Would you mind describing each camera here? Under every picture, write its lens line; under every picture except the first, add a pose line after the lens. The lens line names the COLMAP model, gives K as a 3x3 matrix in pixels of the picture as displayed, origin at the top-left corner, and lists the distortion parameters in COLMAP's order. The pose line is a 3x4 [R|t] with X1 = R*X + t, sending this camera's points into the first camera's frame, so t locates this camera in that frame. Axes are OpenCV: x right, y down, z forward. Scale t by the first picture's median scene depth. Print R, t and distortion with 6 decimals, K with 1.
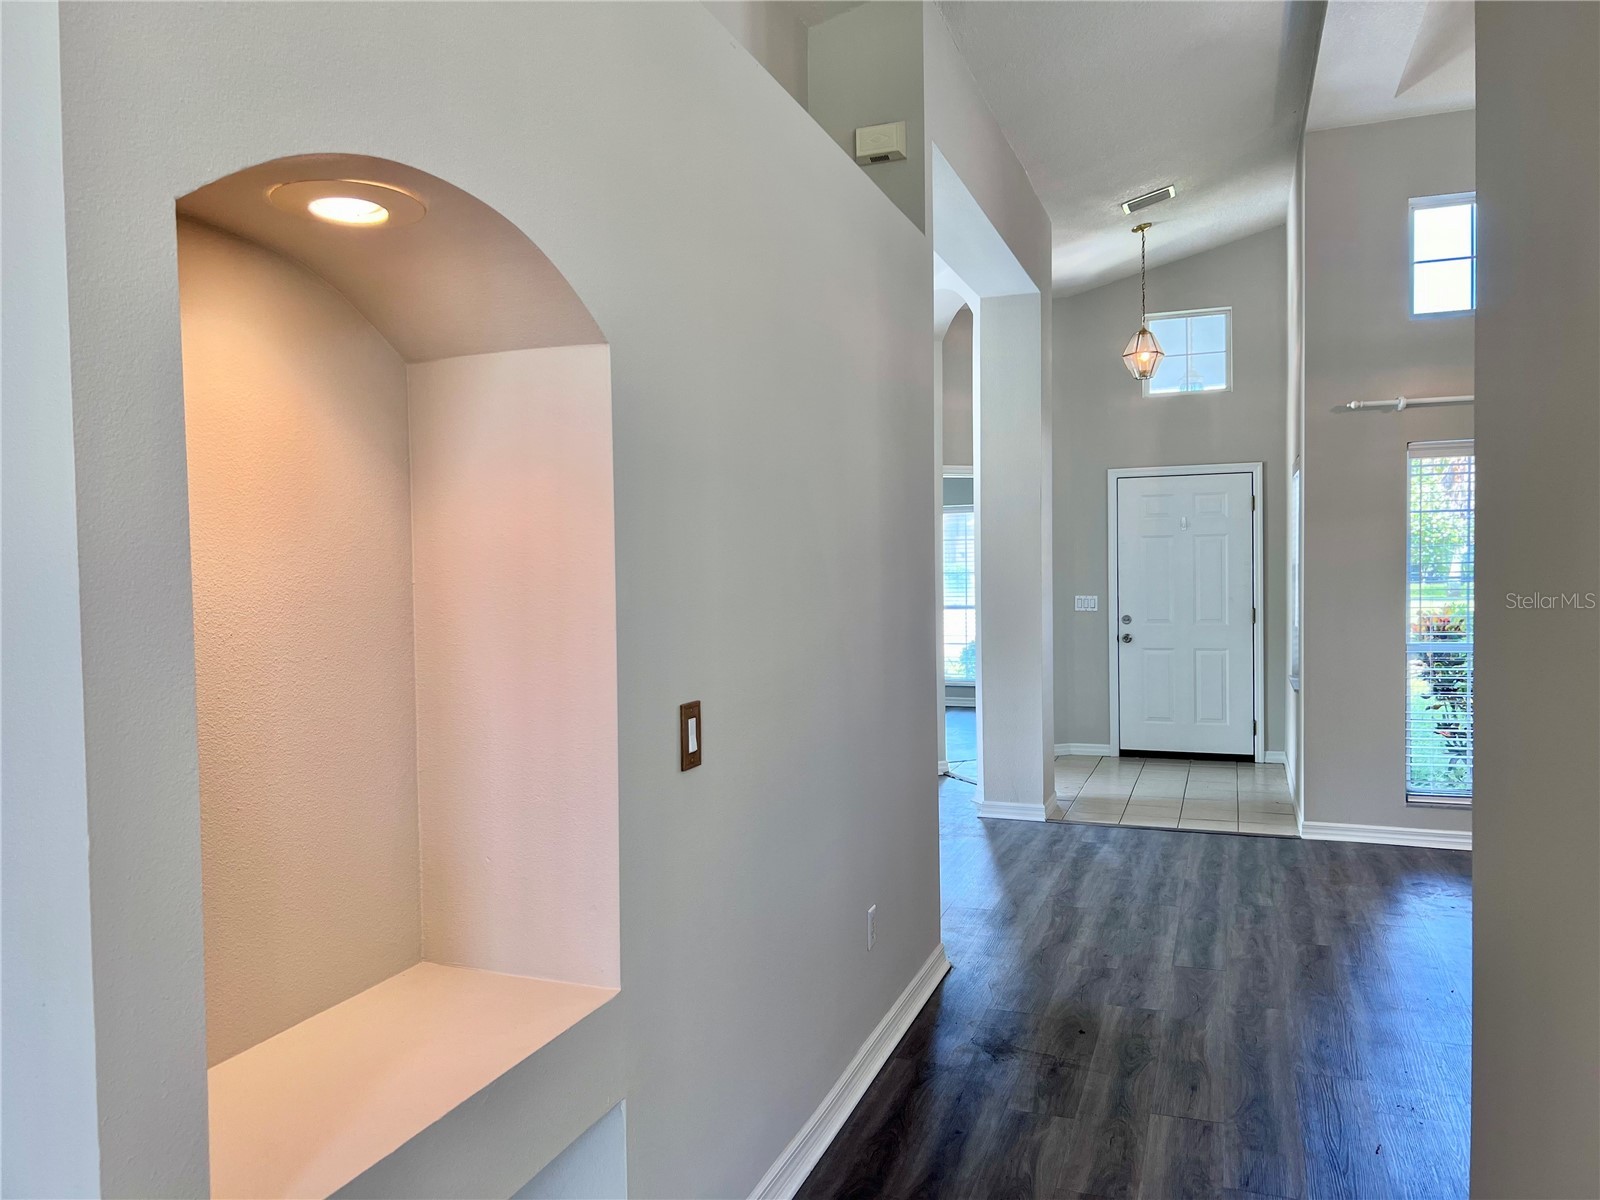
lens RADIAL K [[1203.1, 0, 795.2], [0, 1203.1, 602.5], [0, 0, 1]] dist [0.043911, -0.048184]
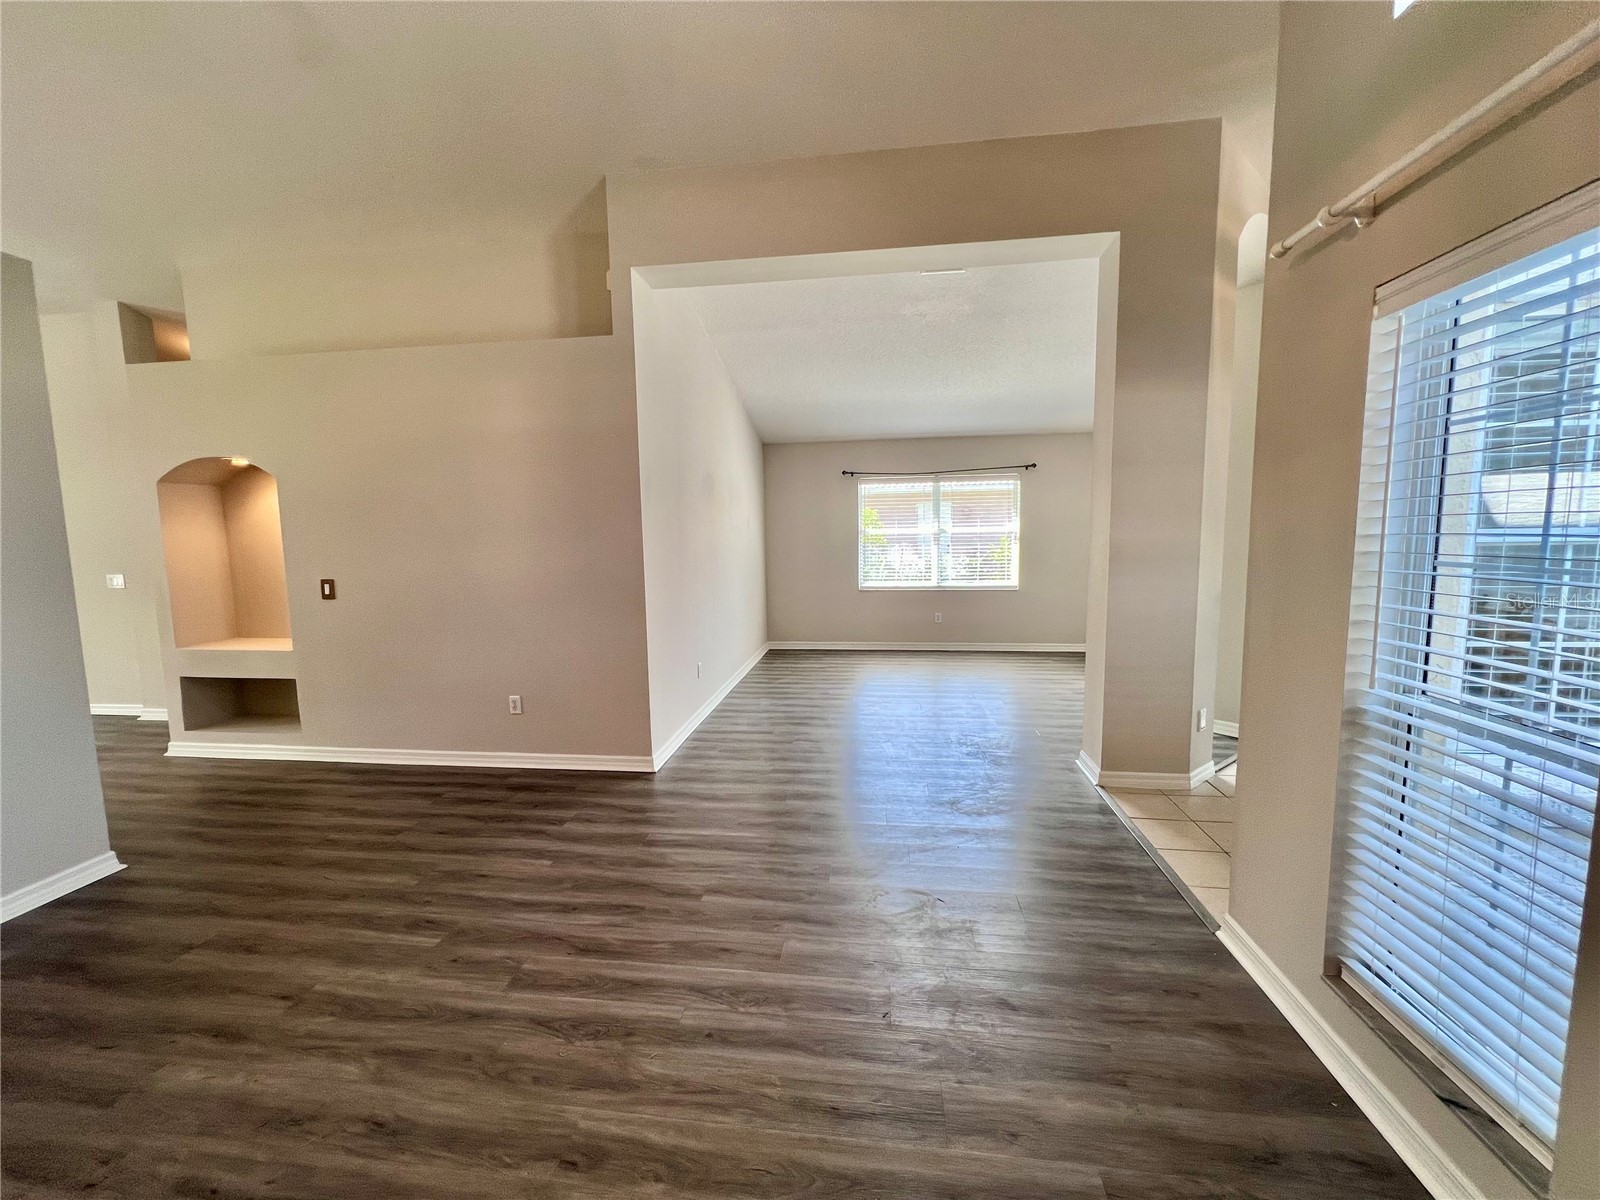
lens RADIAL K [[642.3, 0, 791.1], [0, 642.3, 596.4], [0, 0, 1]] dist [-0.005174, 0.001467]
pose [[0.212913, 0.109504, -0.970915, 0.801830], [-0.014992, 0.993949, 0.108814, -0.032893], [0.976956, -0.008612, 0.213267, 0.797097]]
